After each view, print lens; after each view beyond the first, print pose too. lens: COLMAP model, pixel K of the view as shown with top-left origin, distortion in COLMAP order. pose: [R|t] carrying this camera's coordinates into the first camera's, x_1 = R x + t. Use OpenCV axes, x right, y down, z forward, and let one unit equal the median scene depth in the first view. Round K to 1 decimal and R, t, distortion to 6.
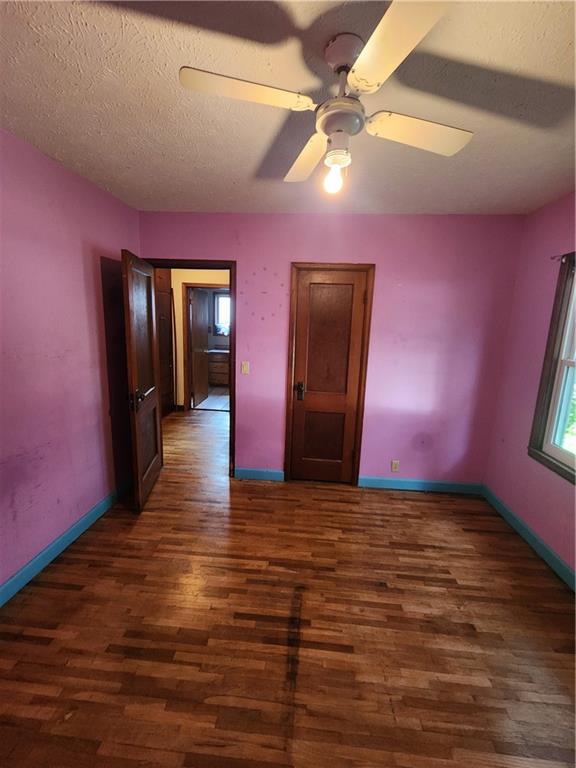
lens RADIAL K [[315.1, 0, 287.8], [0, 315.1, 377.0], [0, 0, 1]] dist [-0.000014, -0.000808]
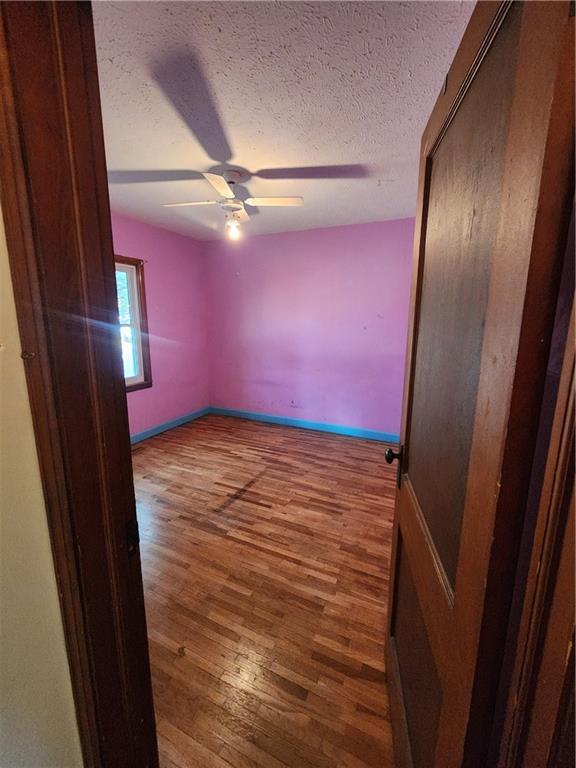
lens RADIAL K [[316.4, 0, 288.5], [0, 316.4, 383.5], [0, 0, 1]] dist [0.000831, 0.000080]
pose [[-0.939154, -0.107987, 0.326080, -0.500067], [0.024457, 0.925867, 0.377057, -0.236327], [-0.342624, 0.362090, -0.866891, 1.542148]]
